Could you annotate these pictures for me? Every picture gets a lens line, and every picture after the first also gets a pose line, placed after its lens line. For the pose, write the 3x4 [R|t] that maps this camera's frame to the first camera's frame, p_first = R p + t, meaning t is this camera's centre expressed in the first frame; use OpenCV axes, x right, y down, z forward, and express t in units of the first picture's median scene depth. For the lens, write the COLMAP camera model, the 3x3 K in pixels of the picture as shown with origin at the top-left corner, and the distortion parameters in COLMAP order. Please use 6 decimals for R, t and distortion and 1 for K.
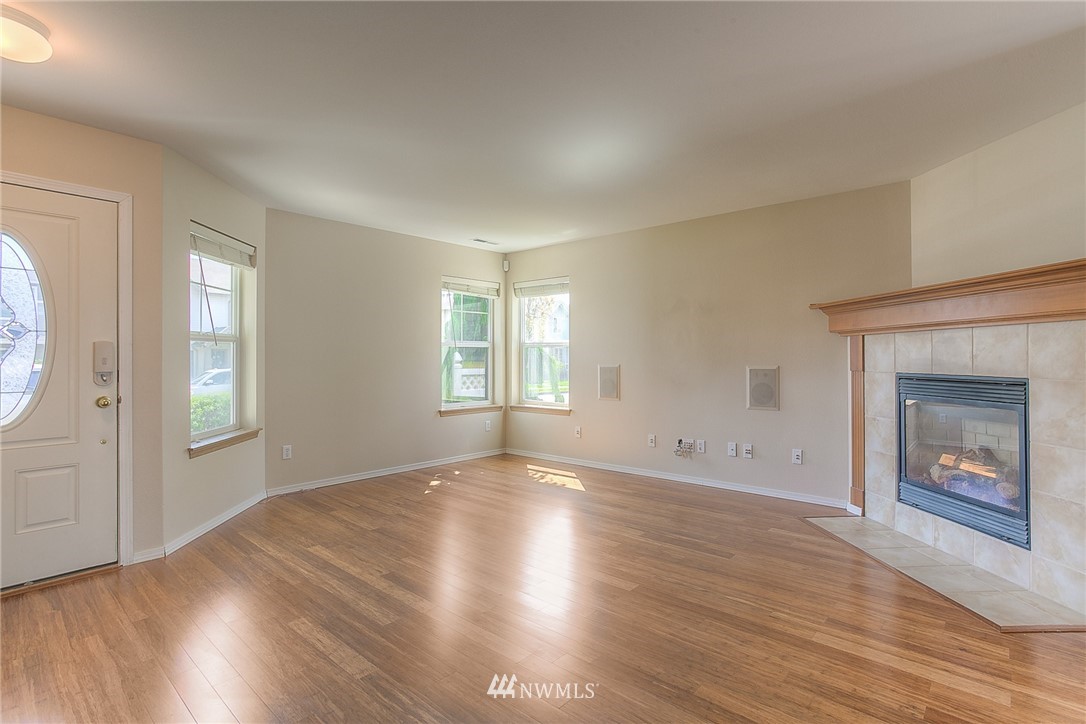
lens RADIAL K [[544.5, 0, 543.0], [0, 544.5, 362.0], [0, 0, 1]] dist [0.000135, 0.002011]
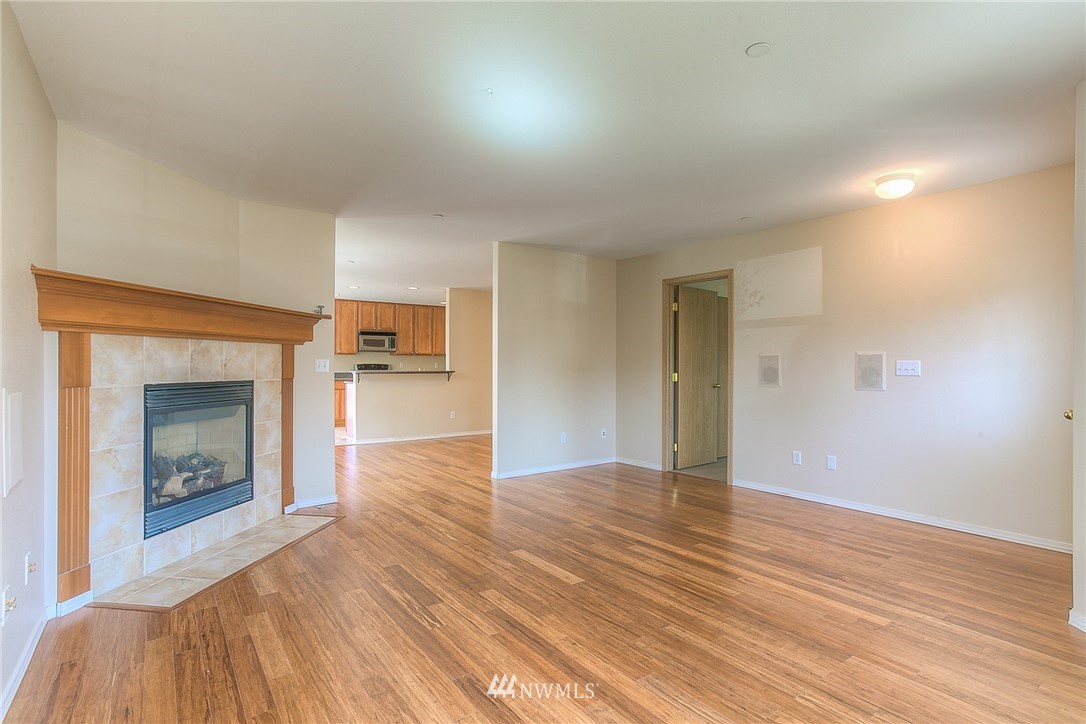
lens RADIAL K [[544.5, 0, 543.0], [0, 544.5, 362.0], [0, 0, 1]] dist [0.000135, 0.002011]
pose [[-0.980303, 0.002668, 0.197483, -0.122564], [0.003312, 0.999990, 0.002932, -0.016694], [-0.197473, 0.003528, -0.980302, 1.933546]]
